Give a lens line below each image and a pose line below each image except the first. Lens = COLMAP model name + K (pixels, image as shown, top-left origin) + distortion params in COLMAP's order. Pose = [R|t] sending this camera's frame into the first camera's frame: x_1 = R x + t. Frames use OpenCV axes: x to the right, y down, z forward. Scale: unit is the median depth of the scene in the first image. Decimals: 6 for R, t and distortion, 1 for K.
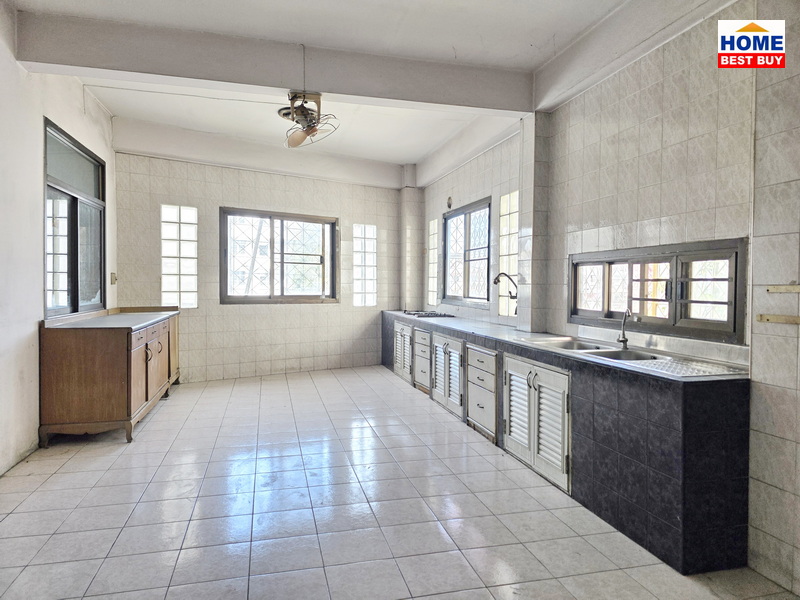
lens RADIAL K [[535.0, 0, 401.9], [0, 535.0, 295.0], [0, 0, 1]] dist [0.030114, -0.002128]
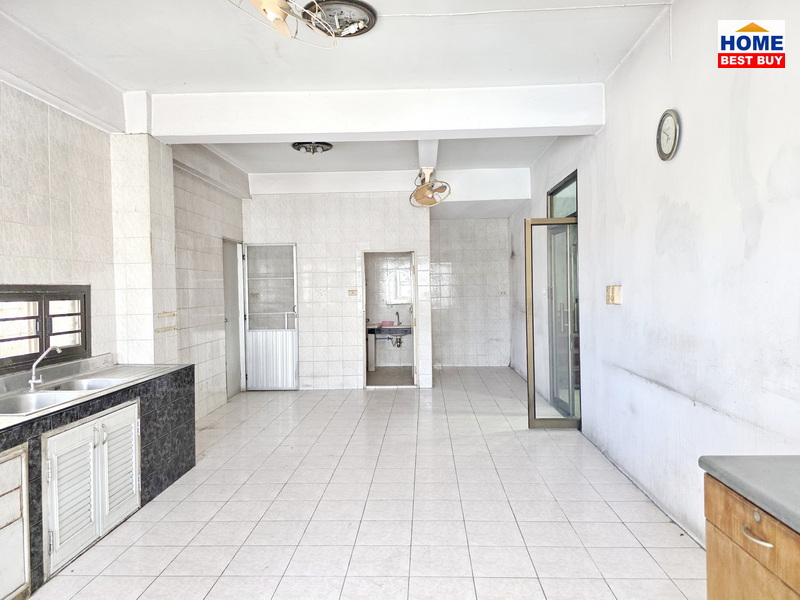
lens RADIAL K [[535.0, 0, 400.8], [0, 535.0, 296.4], [0, 0, 1]] dist [0.030114, -0.002128]
pose [[-0.958500, 0.008063, 0.284979, -0.545672], [0.019269, 0.999146, 0.036539, -0.101566], [-0.284441, 0.040514, -0.957837, 1.950608]]
